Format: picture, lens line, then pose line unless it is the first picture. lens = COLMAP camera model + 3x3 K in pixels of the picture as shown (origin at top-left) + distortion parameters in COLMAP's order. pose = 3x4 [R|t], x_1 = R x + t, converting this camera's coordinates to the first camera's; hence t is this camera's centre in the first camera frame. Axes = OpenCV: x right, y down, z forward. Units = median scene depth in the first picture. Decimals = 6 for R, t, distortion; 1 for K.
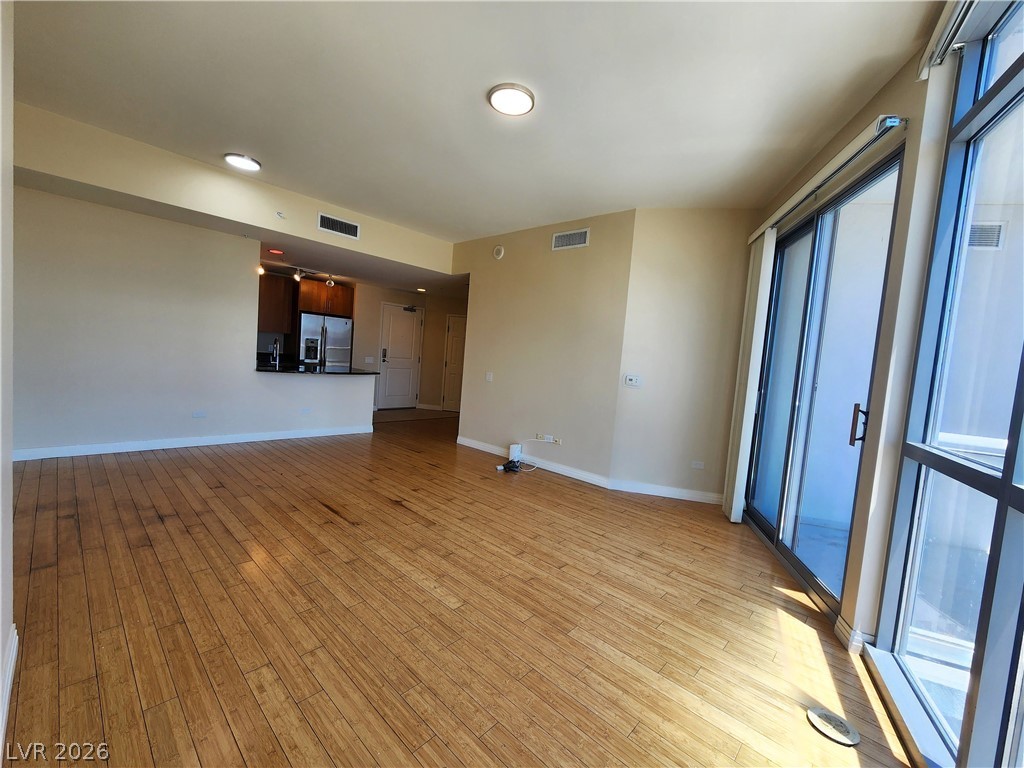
lens RADIAL K [[422.1, 0, 515.4], [0, 422.1, 382.4], [0, 0, 1]] dist [0.002157, -0.000103]
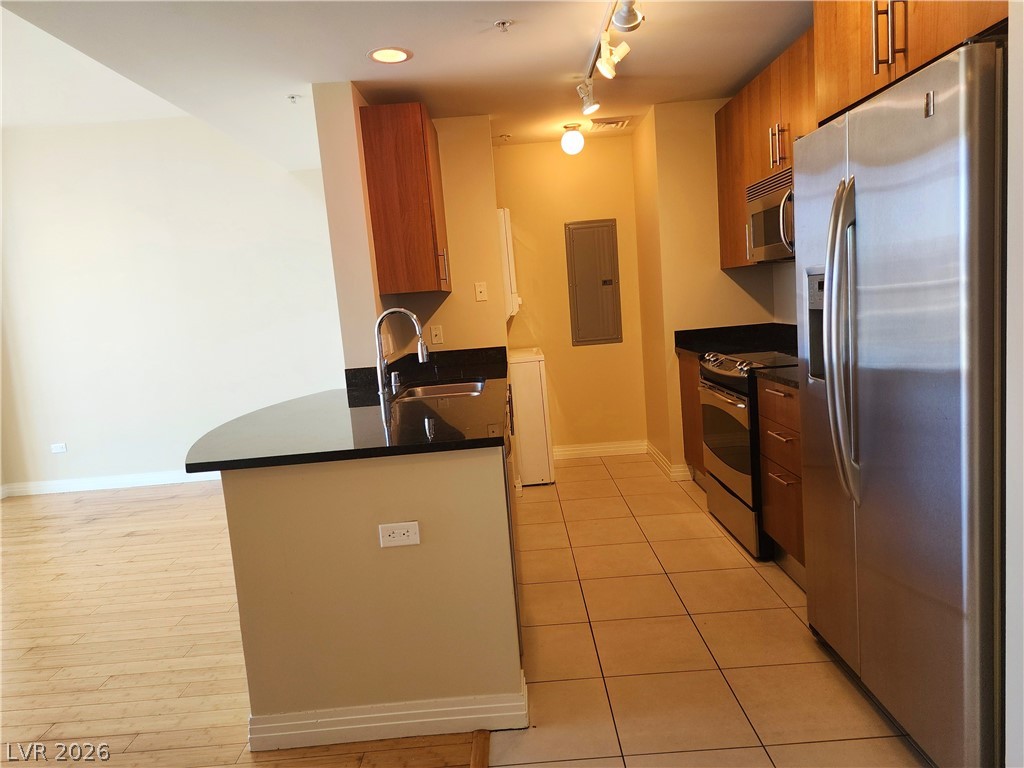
lens RADIAL K [[681.3, 0, 518.3], [0, 681.3, 381.8], [0, 0, 1]] dist [0.084869, -0.074489]
pose [[-0.726866, 0.058787, -0.684259, -0.414671], [-0.025900, 0.993275, 0.112848, -0.192222], [0.686291, 0.099748, -0.720455, 2.554884]]
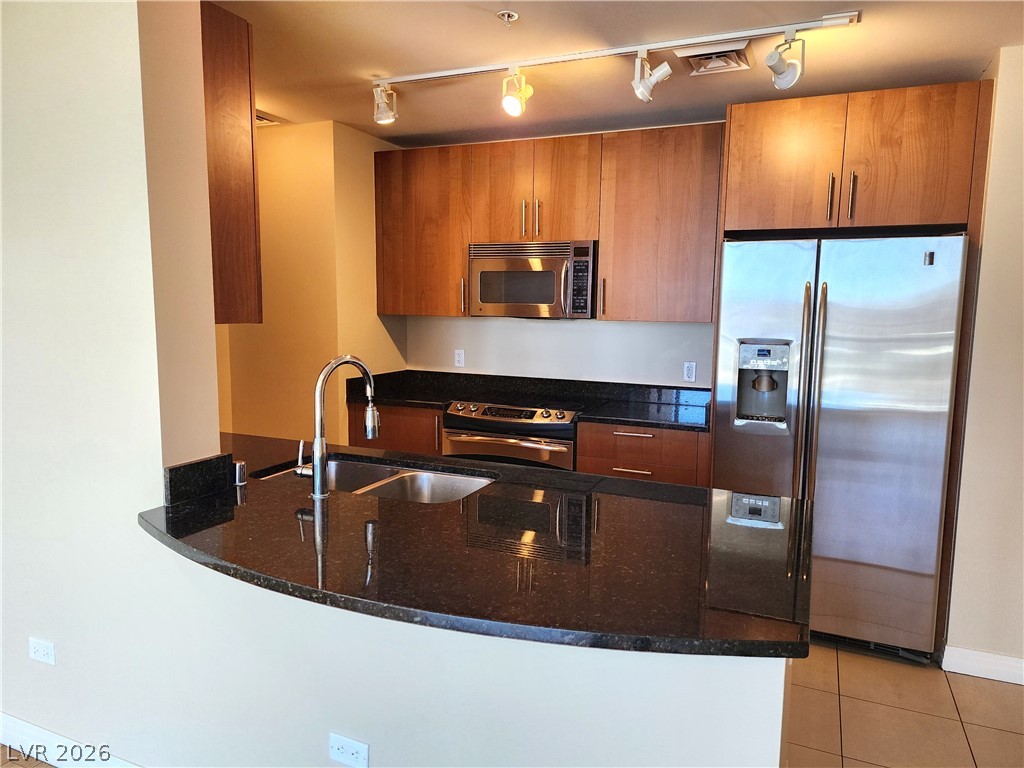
lens RADIAL K [[681.3, 0, 518.3], [0, 681.3, 381.8], [0, 0, 1]] dist [0.084869, -0.074489]
pose [[0.333860, 0.031843, -0.942085, -0.334126], [-0.049510, 0.998642, 0.016209, -0.176122], [0.941321, 0.041231, 0.334983, 1.650196]]
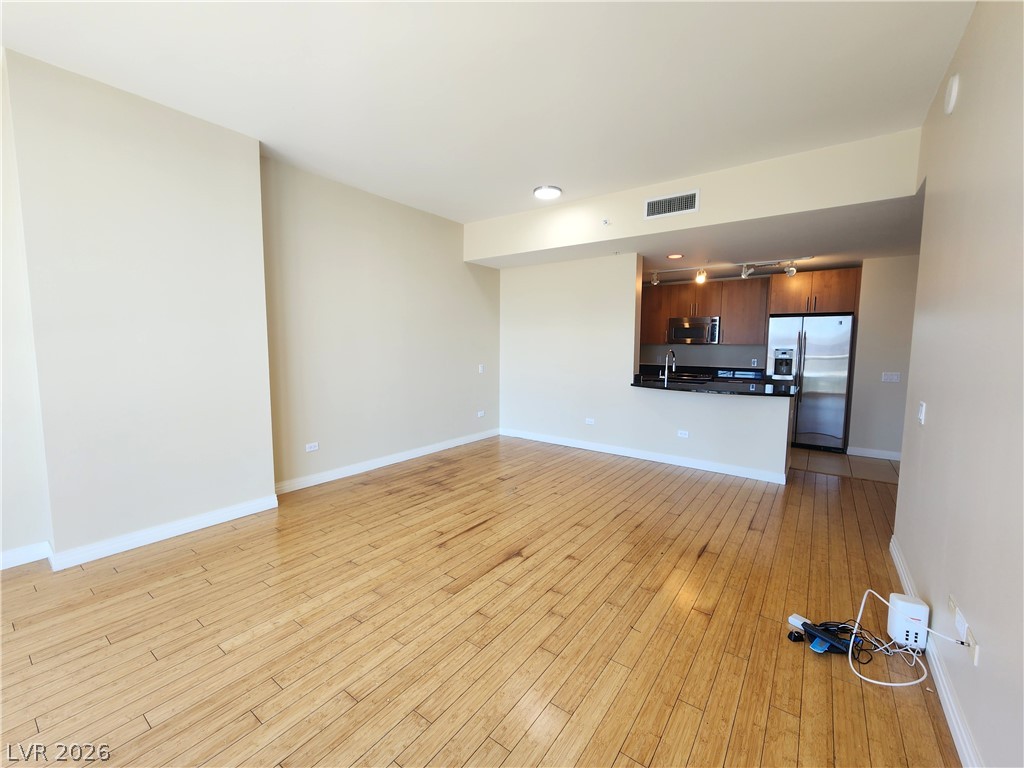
lens RADIAL K [[422.1, 0, 515.4], [0, 422.1, 382.4], [0, 0, 1]] dist [0.002157, -0.000103]
pose [[0.113705, 0.011735, -0.993445, 0.520018], [-0.063325, 0.997983, 0.004541, -0.033419], [0.991494, 0.062393, 0.114218, 0.971797]]
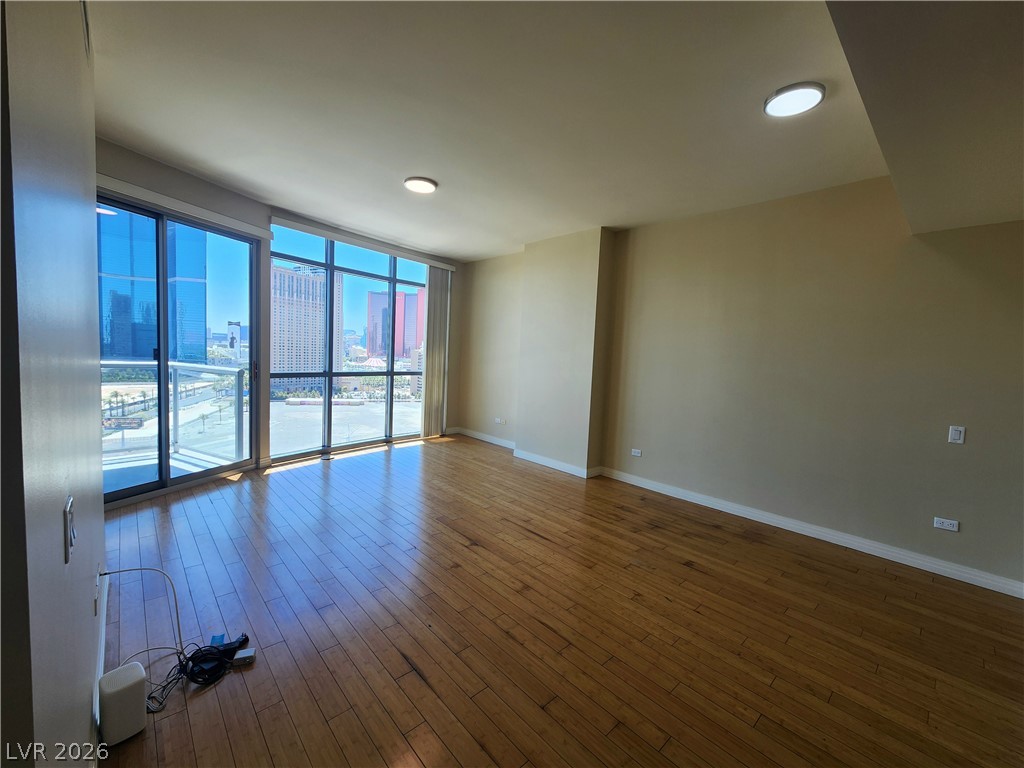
lens RADIAL K [[417.6, 0, 513.4], [0, 417.6, 383.6], [0, 0, 1]] dist [-0.000238, -0.000101]
pose [[-0.988823, -0.131434, 0.070392, -0.409430], [-0.120409, 0.982392, 0.142857, -0.193679], [-0.087929, 0.132784, -0.987237, 1.970737]]
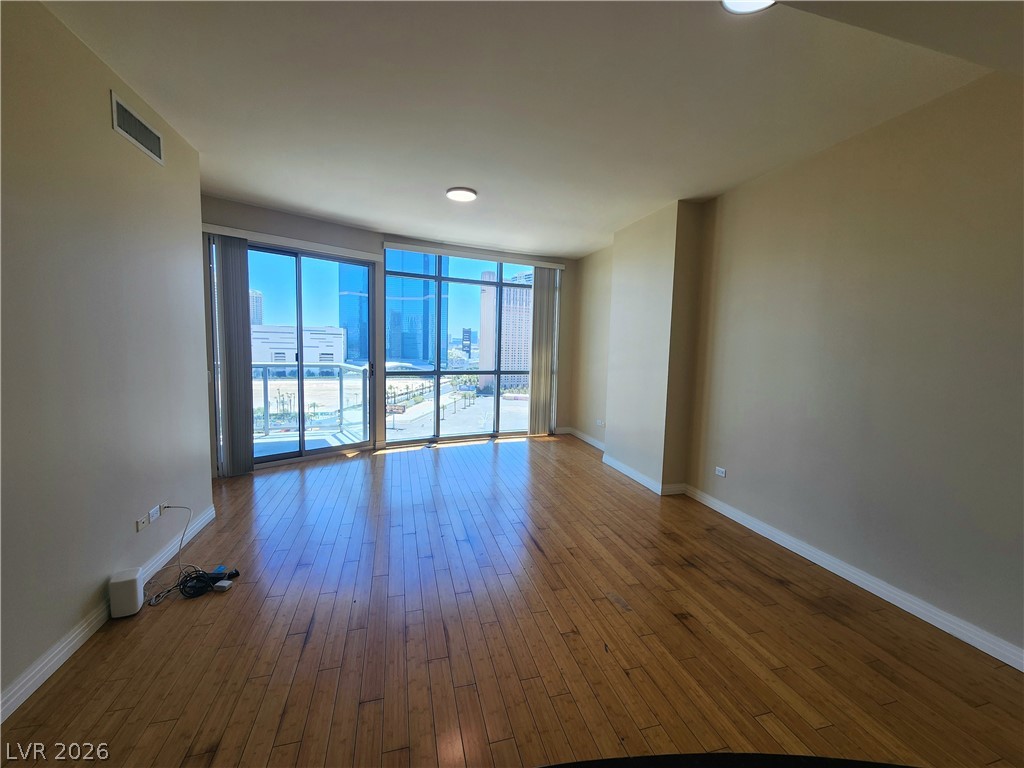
lens RADIAL K [[417.6, 0, 513.4], [0, 417.6, 383.6], [0, 0, 1]] dist [-0.000238, -0.000101]
pose [[-0.844349, -0.148468, 0.514813, -0.835551], [-0.057558, 0.980415, 0.188343, -0.233315], [-0.532693, 0.129395, -0.836358, 1.794555]]
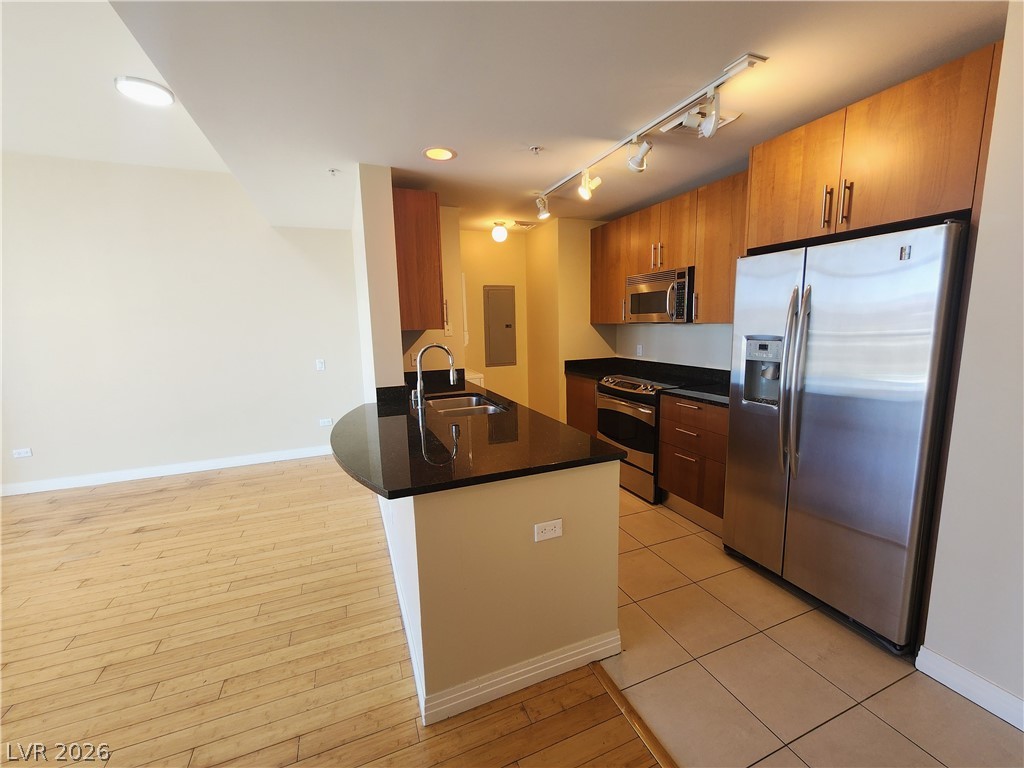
lens RADIAL K [[419.5, 0, 516.1], [0, 419.5, 383.2], [0, 0, 1]] dist [0.001535, -0.000127]
pose [[-0.418881, 0.061082, -0.905985, -0.303923], [-0.071131, 0.992462, 0.099799, -0.197757], [0.905251, 0.106248, -0.411378, 2.189084]]
